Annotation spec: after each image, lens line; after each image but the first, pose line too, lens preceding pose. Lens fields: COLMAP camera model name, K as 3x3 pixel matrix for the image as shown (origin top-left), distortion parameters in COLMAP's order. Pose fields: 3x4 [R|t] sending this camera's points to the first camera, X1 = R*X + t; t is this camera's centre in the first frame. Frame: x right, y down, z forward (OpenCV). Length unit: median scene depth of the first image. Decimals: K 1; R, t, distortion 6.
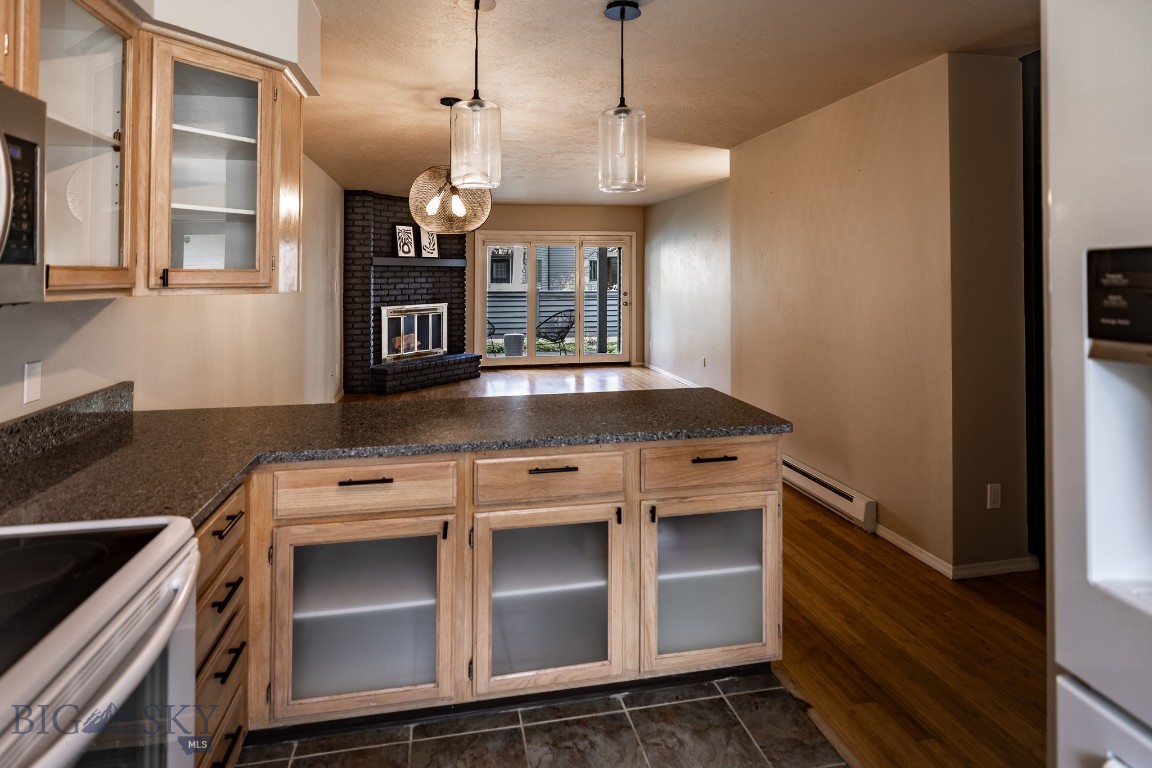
lens RADIAL K [[625.9, 0, 571.3], [0, 625.9, 267.5], [0, 0, 1]] dist [-0.007519, 0.000228]
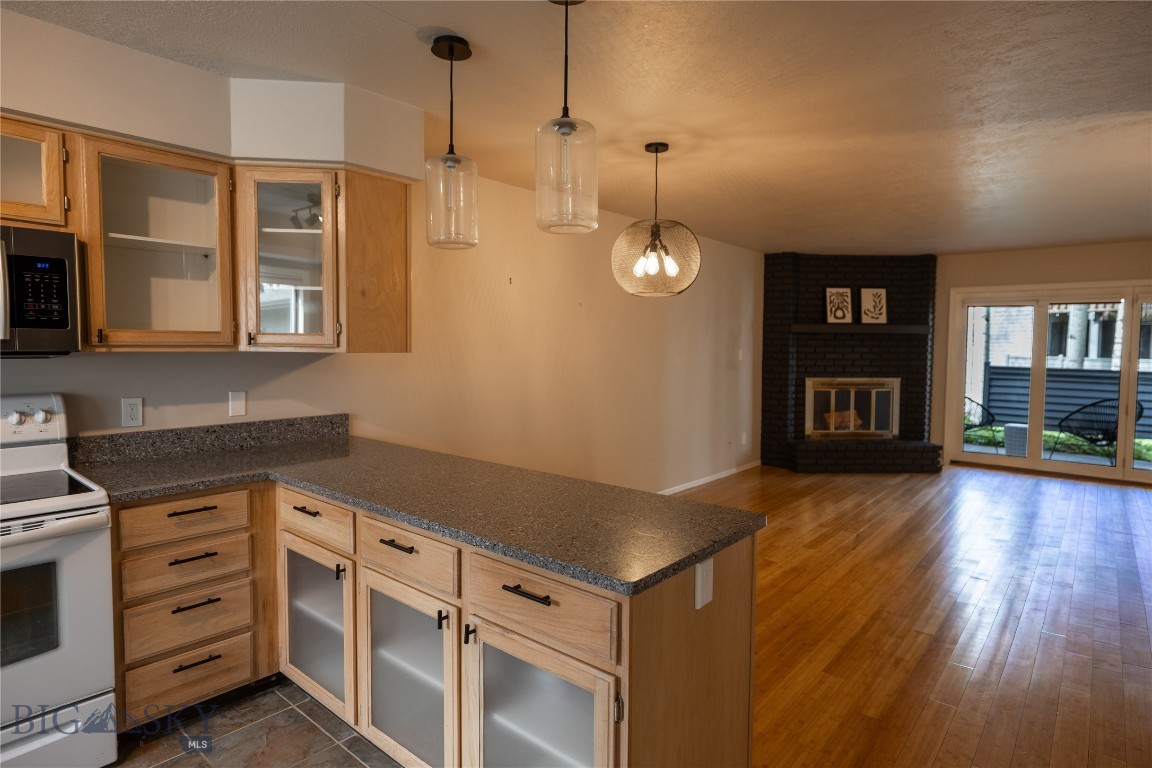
lens RADIAL K [[629.9, 0, 574.5], [0, 629.9, 373.7], [0, 0, 1]] dist [-0.001427, -0.000846]
pose [[0.615180, 0.046355, -0.787023, 0.209977], [-0.000489, 0.998292, 0.058416, 0.002612], [0.788387, -0.035552, 0.614152, 0.154644]]
